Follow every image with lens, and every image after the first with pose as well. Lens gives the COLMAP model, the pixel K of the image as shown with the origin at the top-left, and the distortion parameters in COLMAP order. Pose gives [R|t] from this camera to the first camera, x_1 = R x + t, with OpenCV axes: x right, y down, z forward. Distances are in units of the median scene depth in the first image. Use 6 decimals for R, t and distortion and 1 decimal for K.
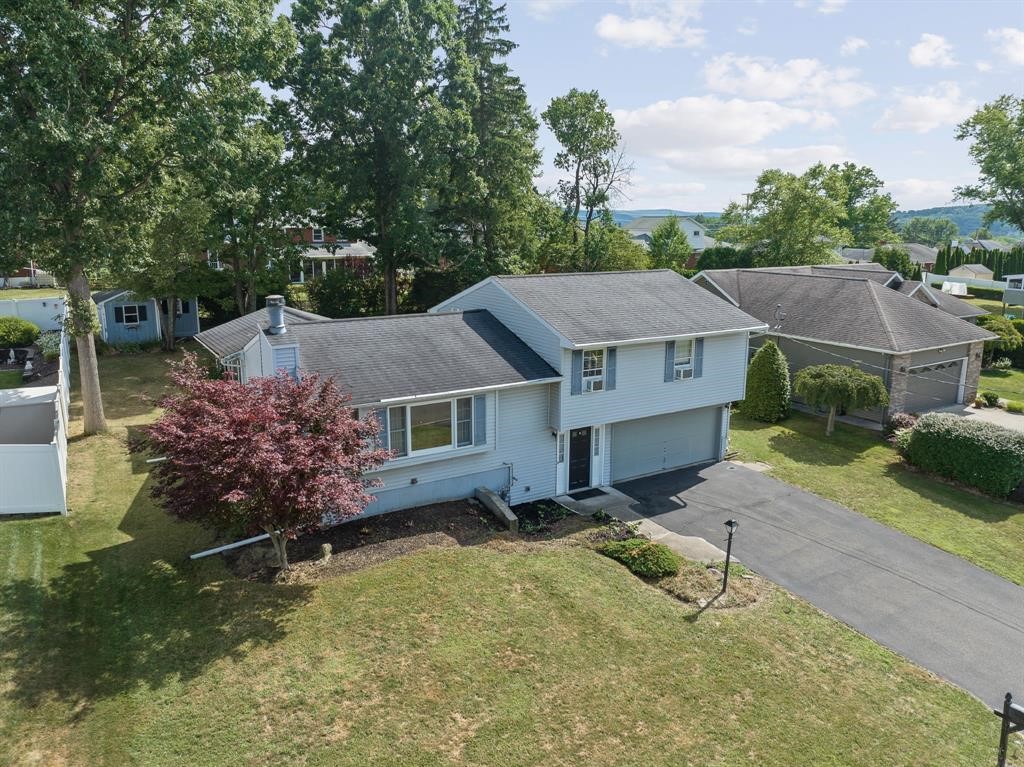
lens RADIAL K [[749.8, 0, 512.0], [0, 749.8, 383.5], [0, 0, 1]] dist [-0.027890, -0.001869]
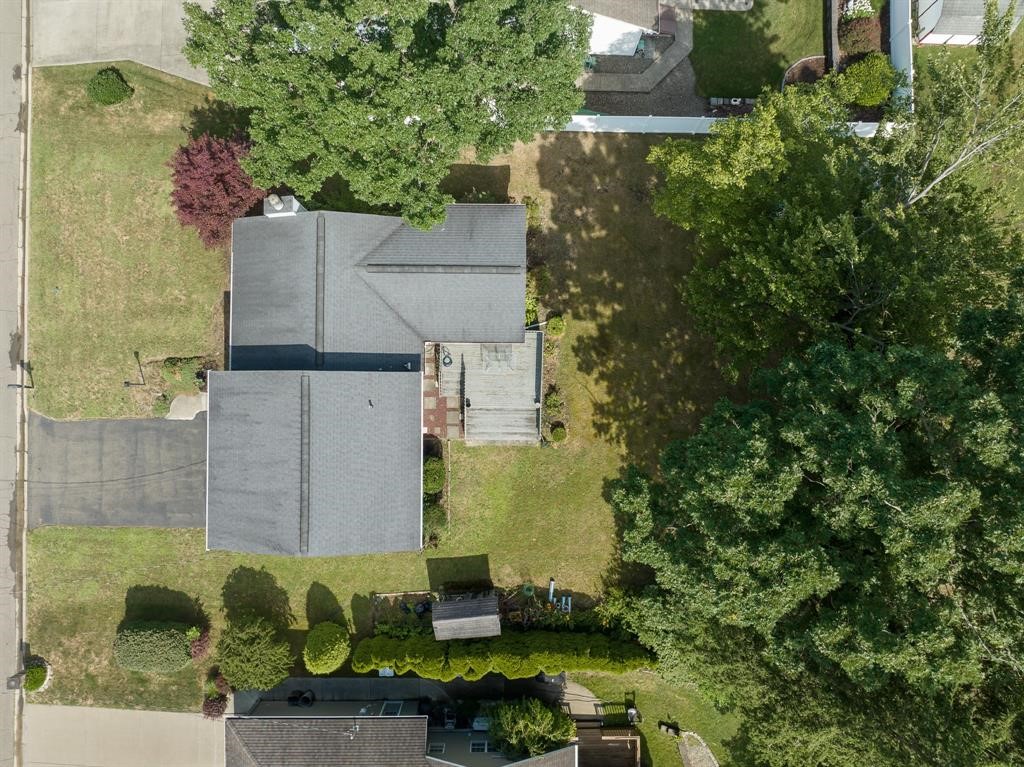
lens RADIAL K [[749.8, 0, 512.0], [0, 749.8, 383.5], [0, 0, 1]] dist [-0.027890, -0.001869]
pose [[-0.528861, 0.848298, -0.026388, -0.220027], [-0.189010, -0.087411, 0.978077, -1.972043], [0.827394, 0.522254, 0.206565, 1.377639]]
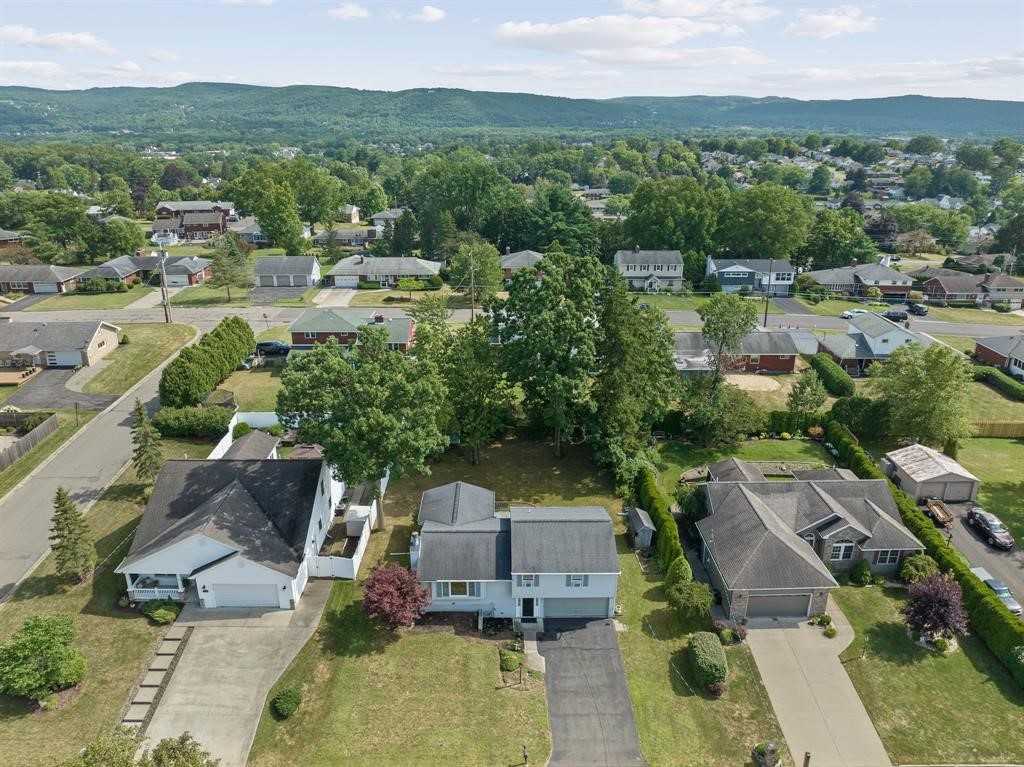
lens RADIAL K [[749.8, 0, 512.0], [0, 749.8, 383.5], [0, 0, 1]] dist [-0.027890, -0.001869]
pose [[0.859310, 0.181932, -0.478002, 1.371383], [-0.112348, 0.978912, 0.170614, -1.296451], [0.498962, -0.092908, 0.861629, -1.348210]]
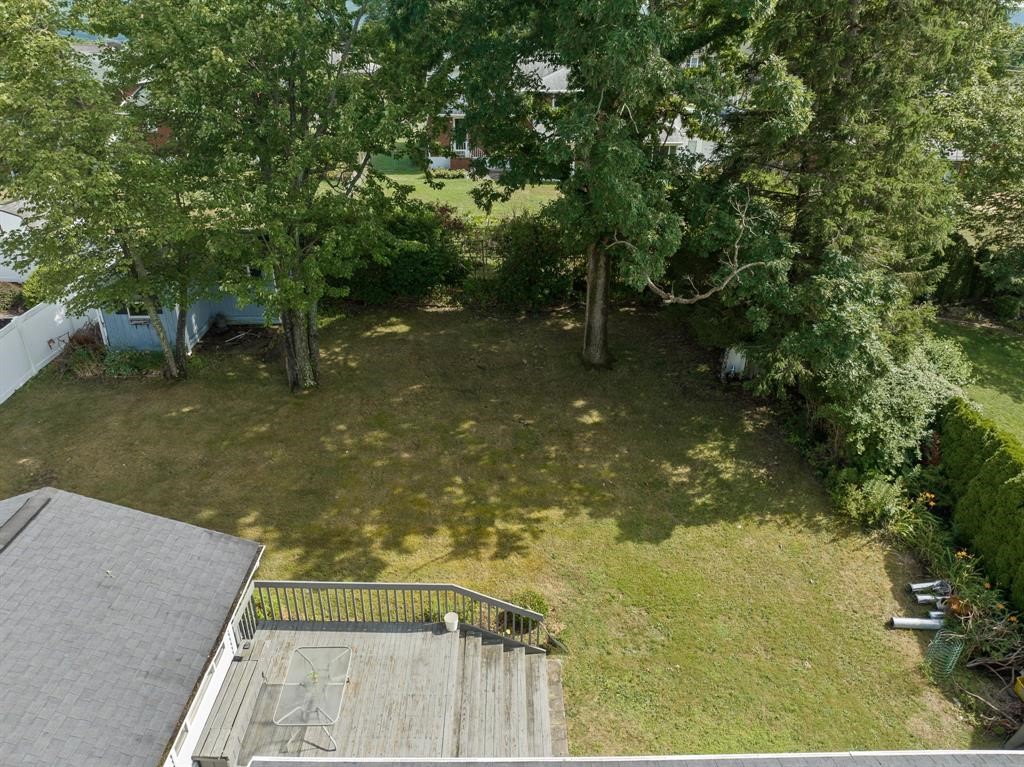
lens RADIAL K [[749.8, 0, 512.0], [0, 749.8, 383.5], [0, 0, 1]] dist [-0.027890, -0.001869]
pose [[0.855689, 0.227073, -0.465009, 0.086731], [-0.110352, 0.957986, 0.264738, -0.464123], [0.505587, -0.175218, 0.844796, 1.324006]]
